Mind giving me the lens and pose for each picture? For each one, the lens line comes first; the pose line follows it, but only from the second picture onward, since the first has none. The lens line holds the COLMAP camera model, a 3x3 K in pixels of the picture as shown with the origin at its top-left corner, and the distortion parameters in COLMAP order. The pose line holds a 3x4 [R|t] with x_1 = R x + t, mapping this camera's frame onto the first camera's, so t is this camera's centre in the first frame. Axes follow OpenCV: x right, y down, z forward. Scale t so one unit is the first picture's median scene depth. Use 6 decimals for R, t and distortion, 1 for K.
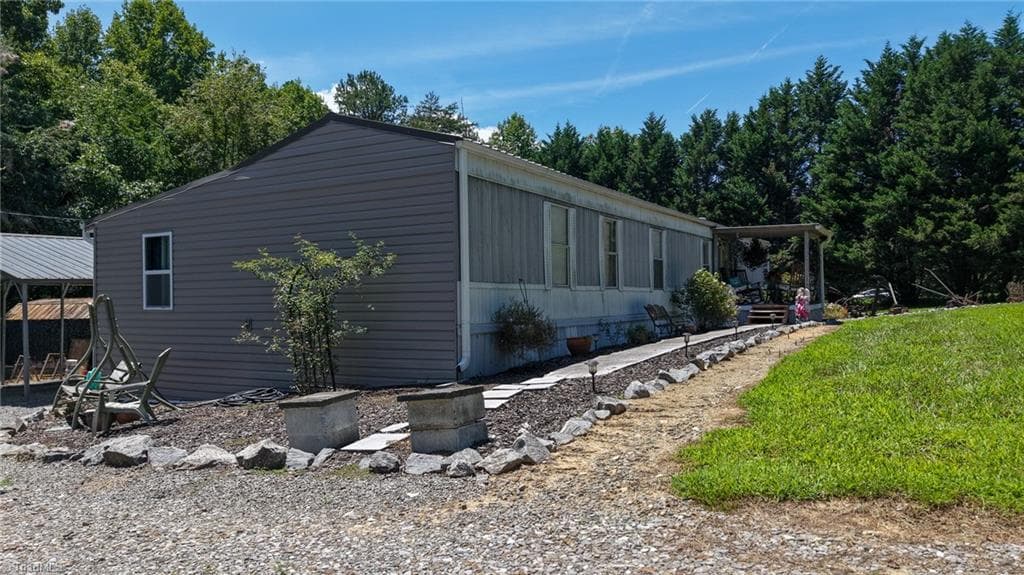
lens RADIAL K [[725.5, 0, 494.8], [0, 725.5, 289.2], [0, 0, 1]] dist [0.055669, -0.063135]
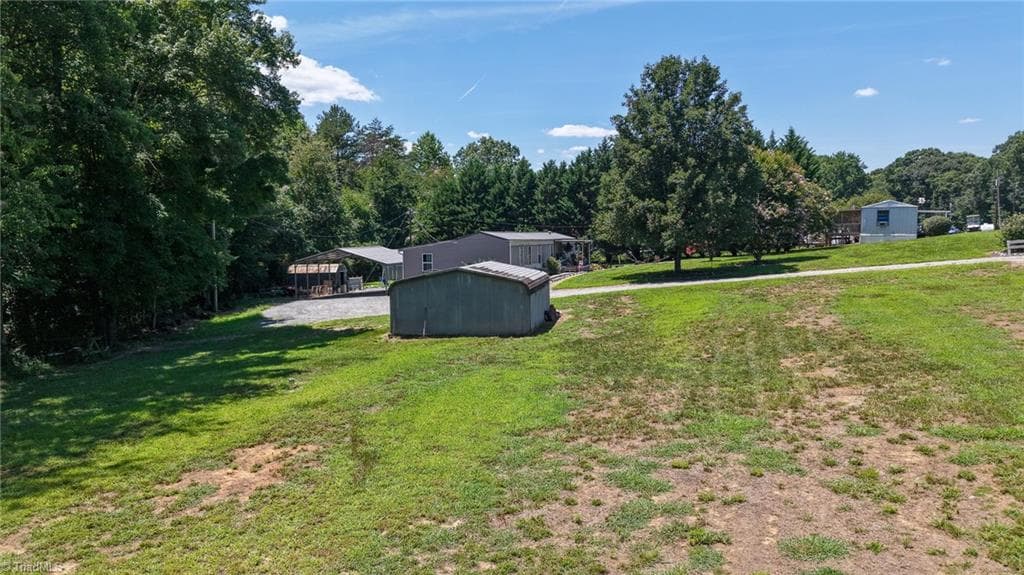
lens RADIAL K [[725.5, 0, 494.8], [0, 725.5, 289.2], [0, 0, 1]] dist [0.055669, -0.063135]
pose [[0.977348, -0.015336, 0.211082, -0.452865], [-0.001447, 0.996863, 0.079129, -0.094729], [-0.211633, -0.077642, 0.974260, -1.482651]]
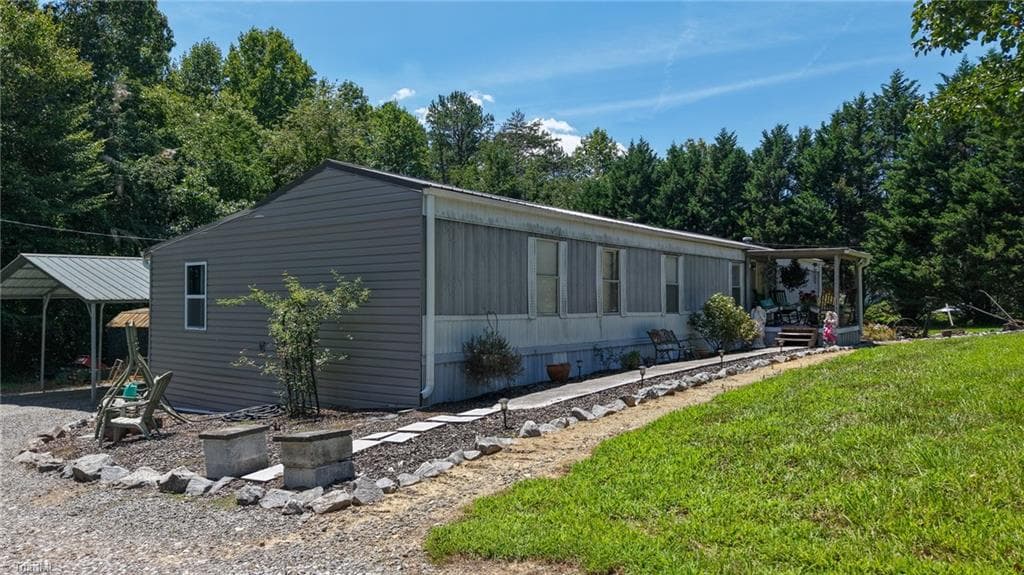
lens RADIAL K [[696.9, 0, 512.0], [0, 696.9, 287.5], [0, 0, 1]] dist [0.055733, -0.055999]
pose [[0.992715, 0.012285, -0.119860, 0.074387], [-0.013105, 0.999896, -0.006055, -0.017401], [0.119774, 0.007582, 0.992772, -0.012272]]
